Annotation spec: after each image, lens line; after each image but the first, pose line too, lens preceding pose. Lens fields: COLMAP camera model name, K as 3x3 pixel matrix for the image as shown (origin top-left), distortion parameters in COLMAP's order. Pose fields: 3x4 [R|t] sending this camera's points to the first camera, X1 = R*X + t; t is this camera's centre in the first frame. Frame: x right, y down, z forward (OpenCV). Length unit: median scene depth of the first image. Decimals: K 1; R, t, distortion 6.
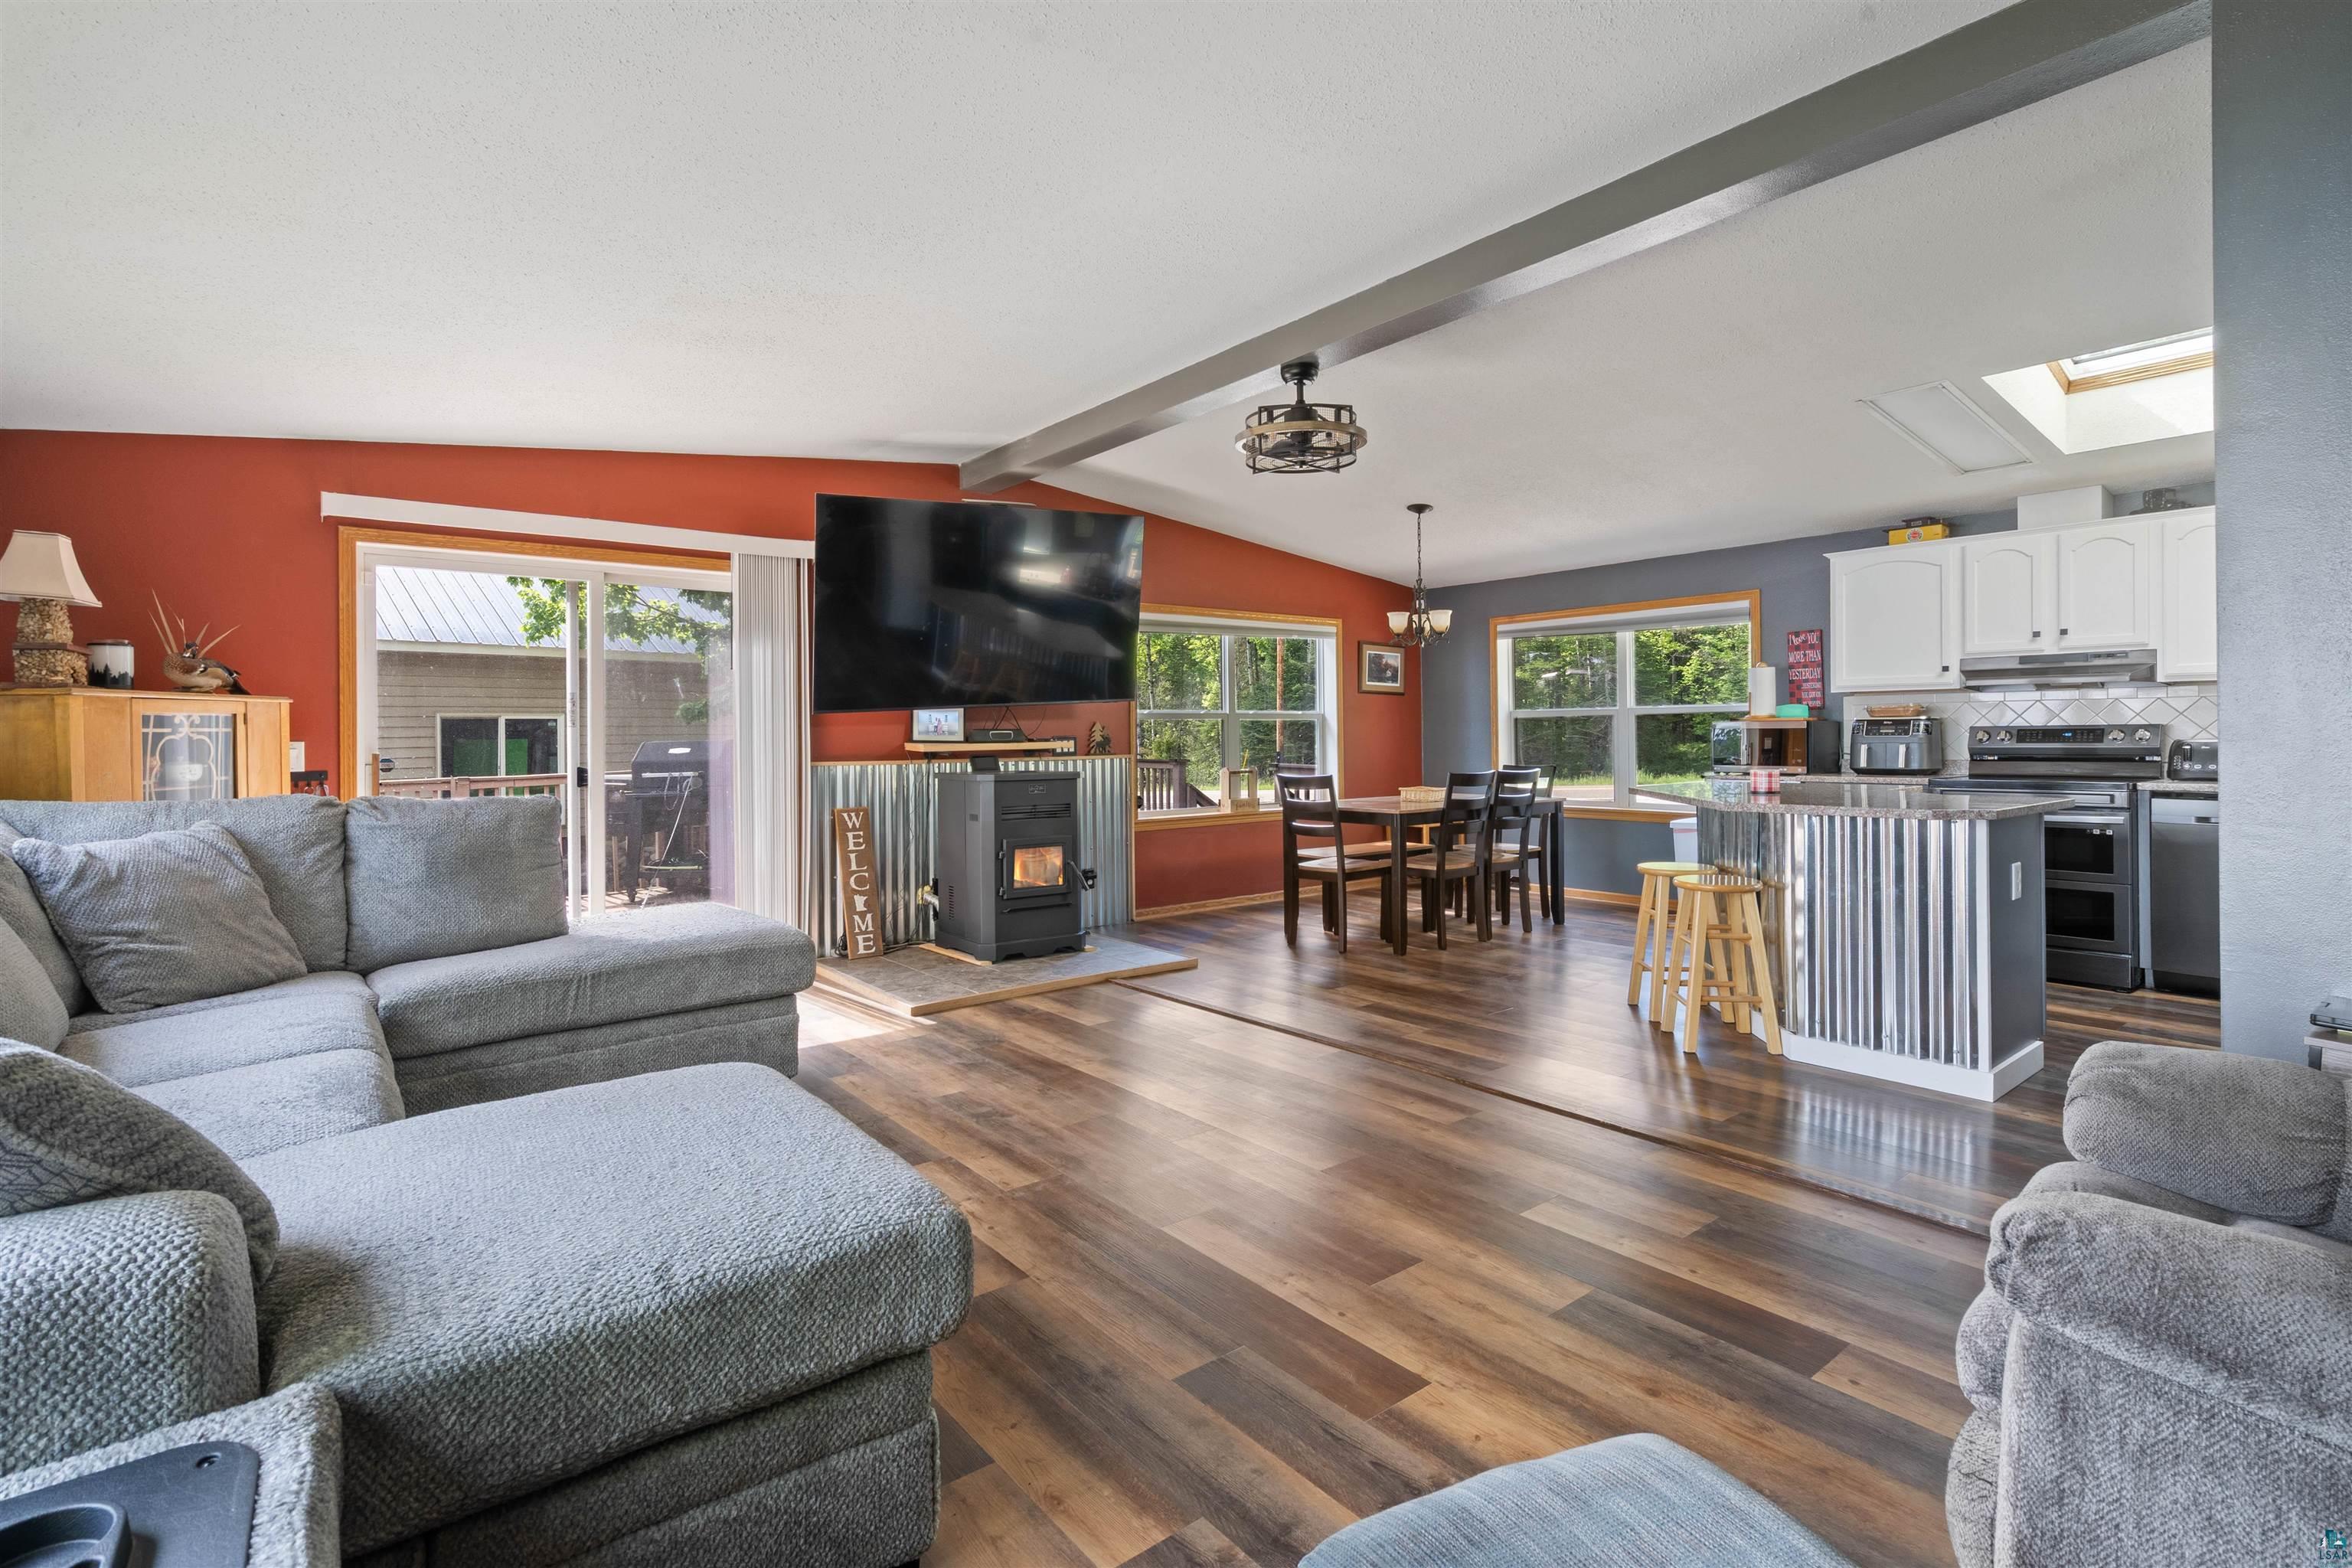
lens RADIAL K [[1106.7, 0, 1167.4], [0, 1106.7, 741.2], [0, 0, 1]] dist [-0.000664, 0.000194]
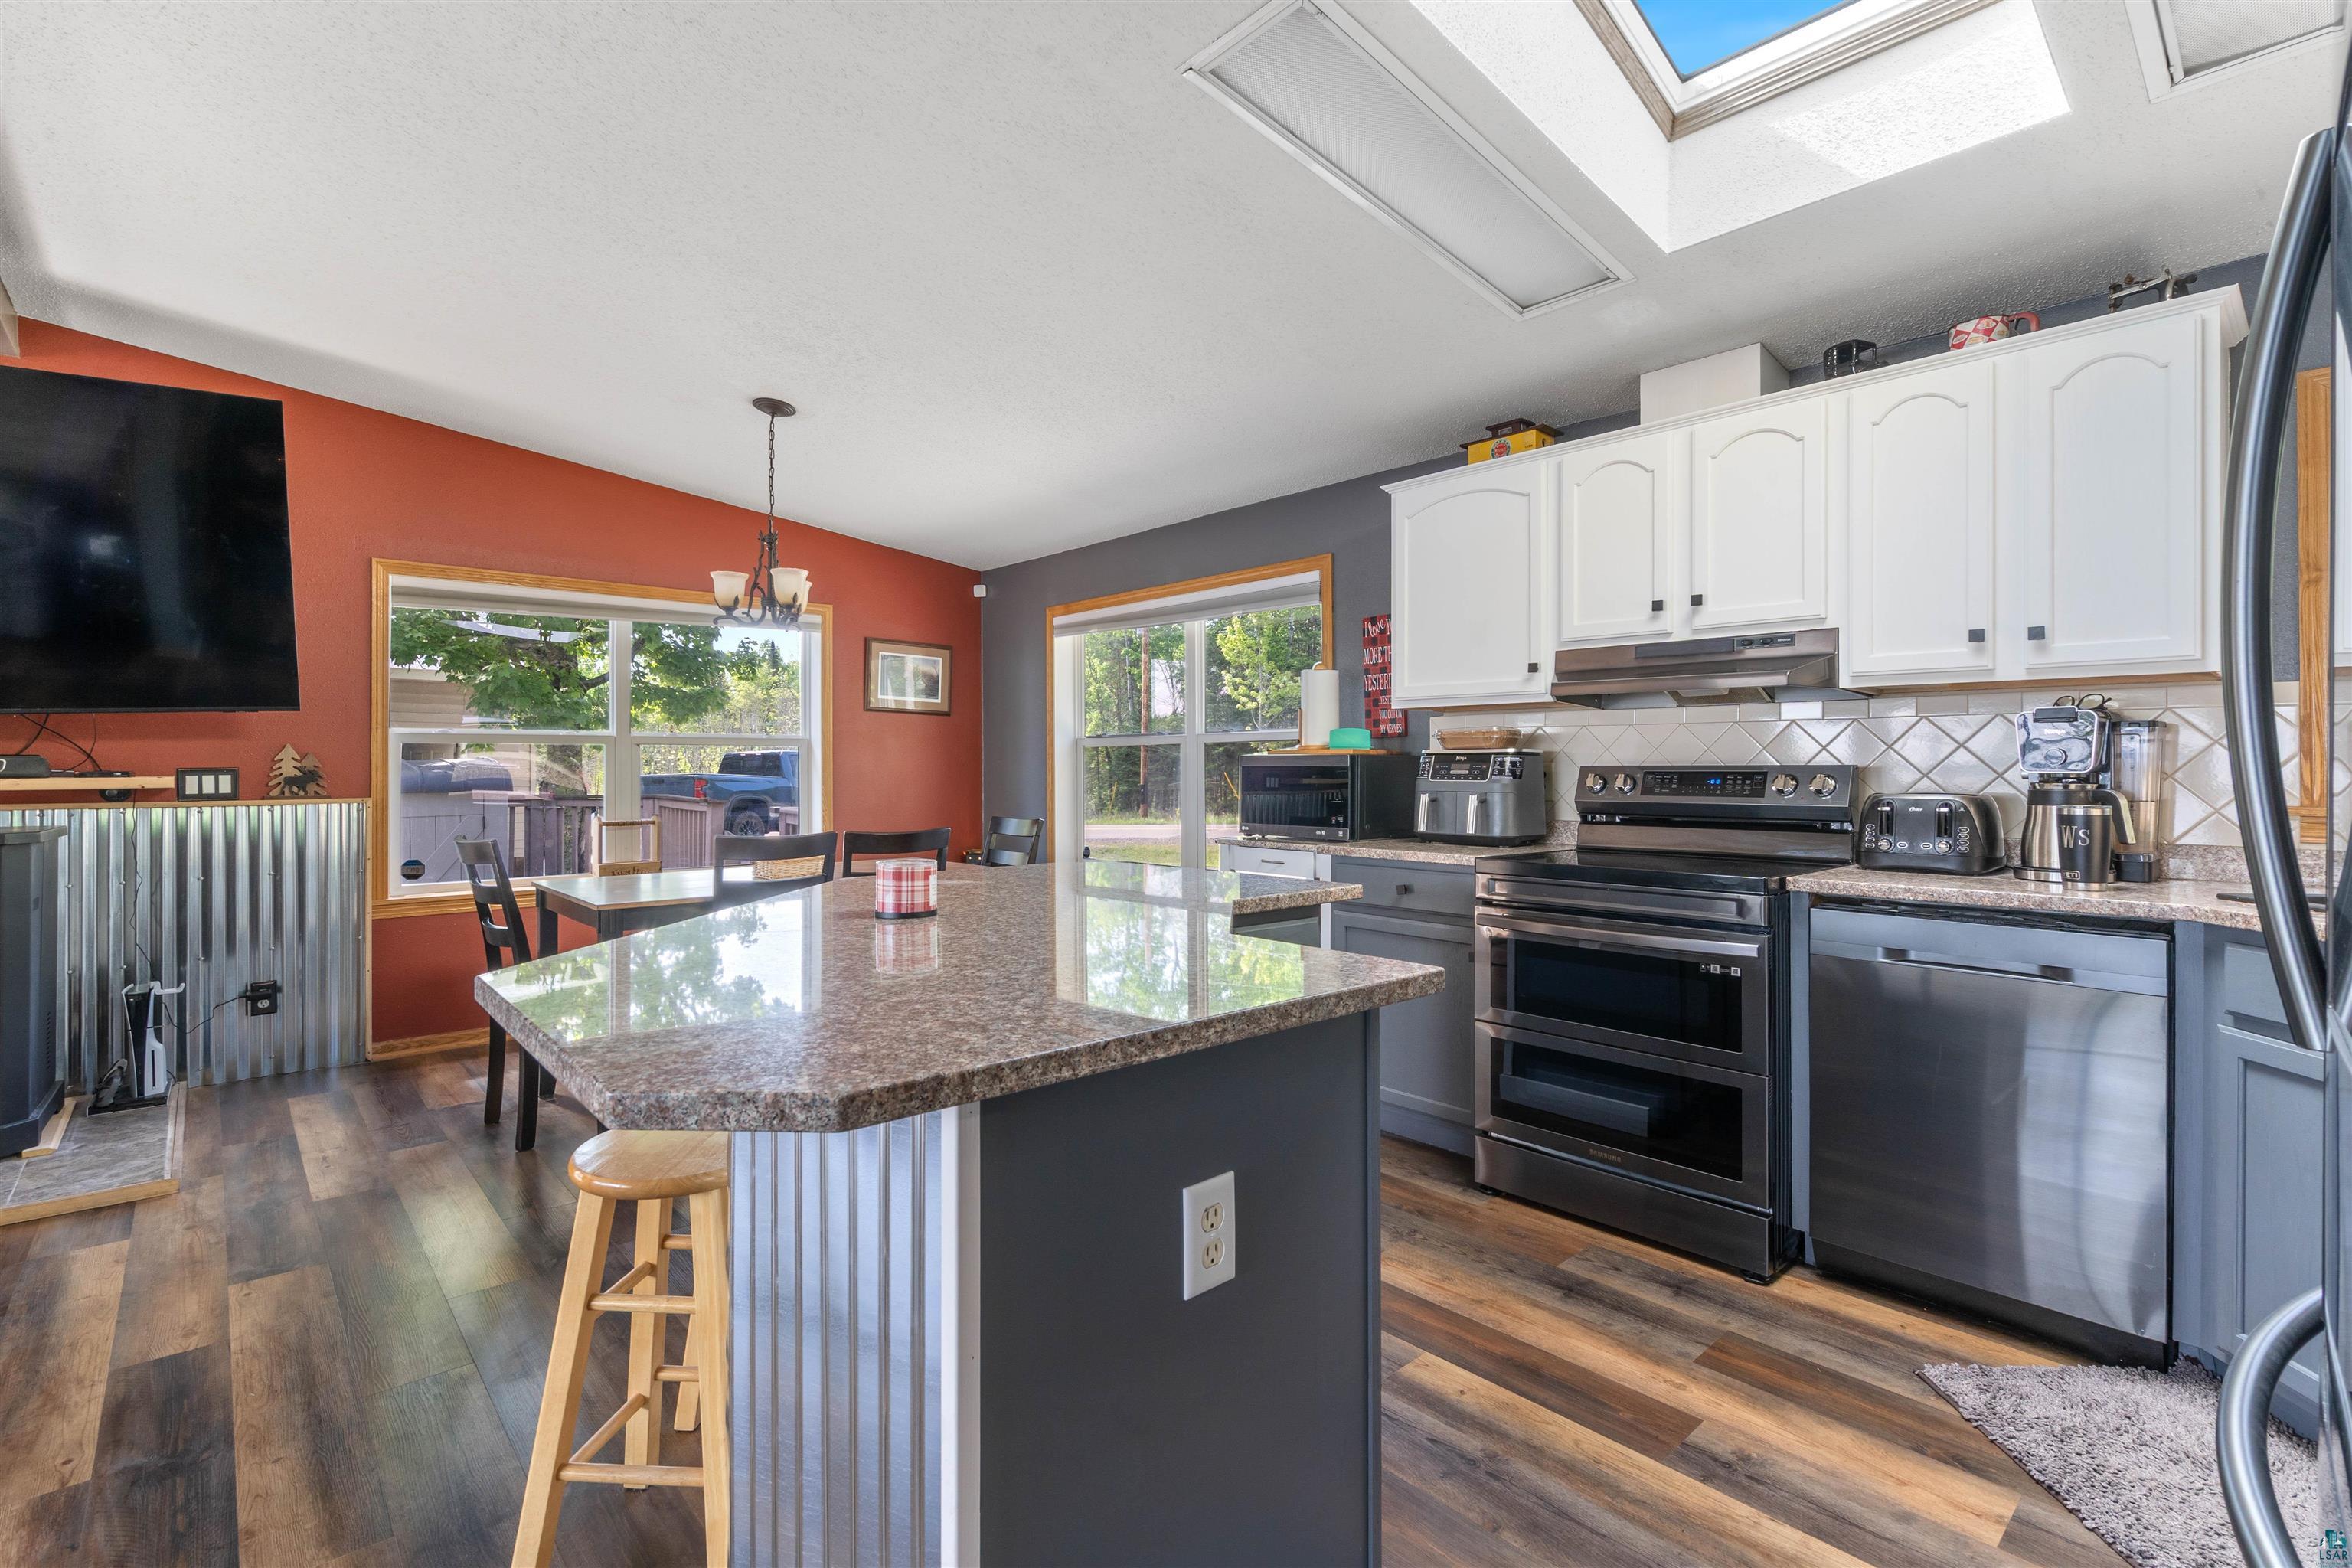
lens RADIAL K [[1080.0, 0, 1171.8], [0, 1080.0, 765.0], [0, 0, 1]] dist [-0.001529, 0.000091]
pose [[0.997957, 0.009614, 0.063161, 0.464721], [-0.009083, 0.999921, -0.008686, -0.006808], [-0.063240, 0.008094, 0.997966, 0.427597]]
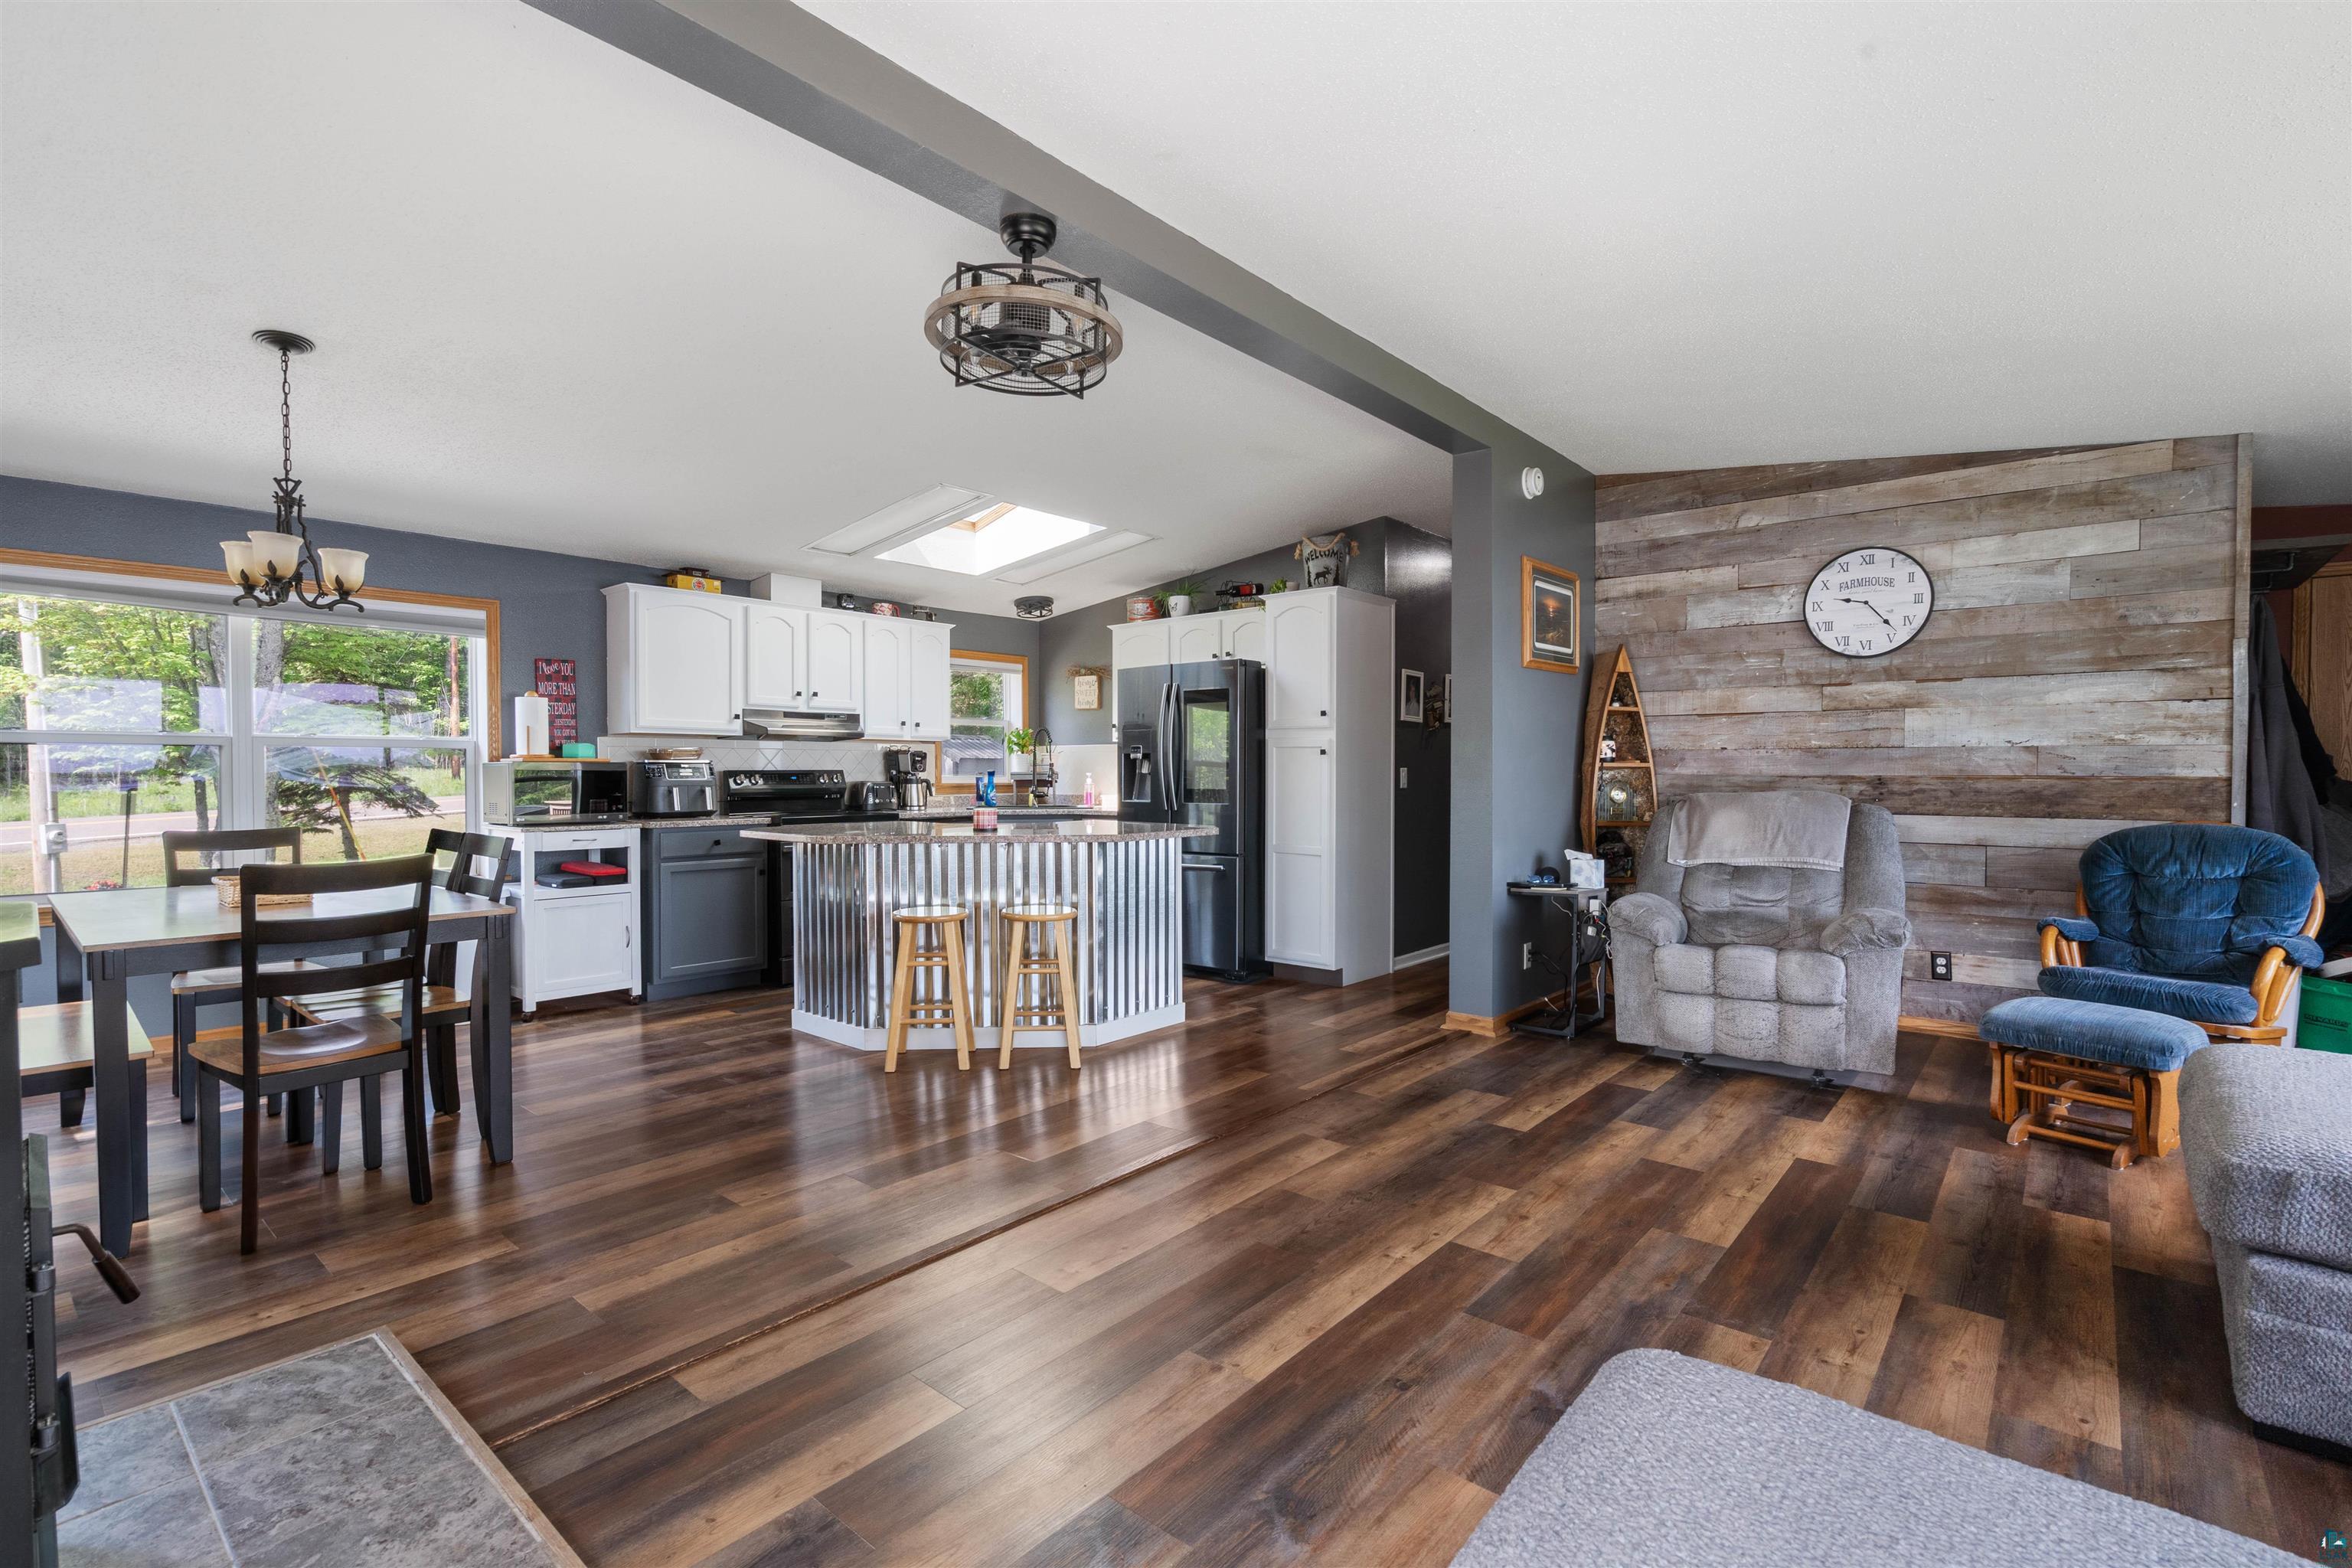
lens RADIAL K [[1069.6, 0, 1176.0], [0, 1069.6, 784.0], [0, 0, 1]] dist [-0.002355, -0.000171]
pose [[-0.200968, -0.002646, 0.979594, -0.399961], [0.007143, 0.999966, 0.004166, -0.001043], [-0.979572, 0.007835, -0.200942, 0.772515]]
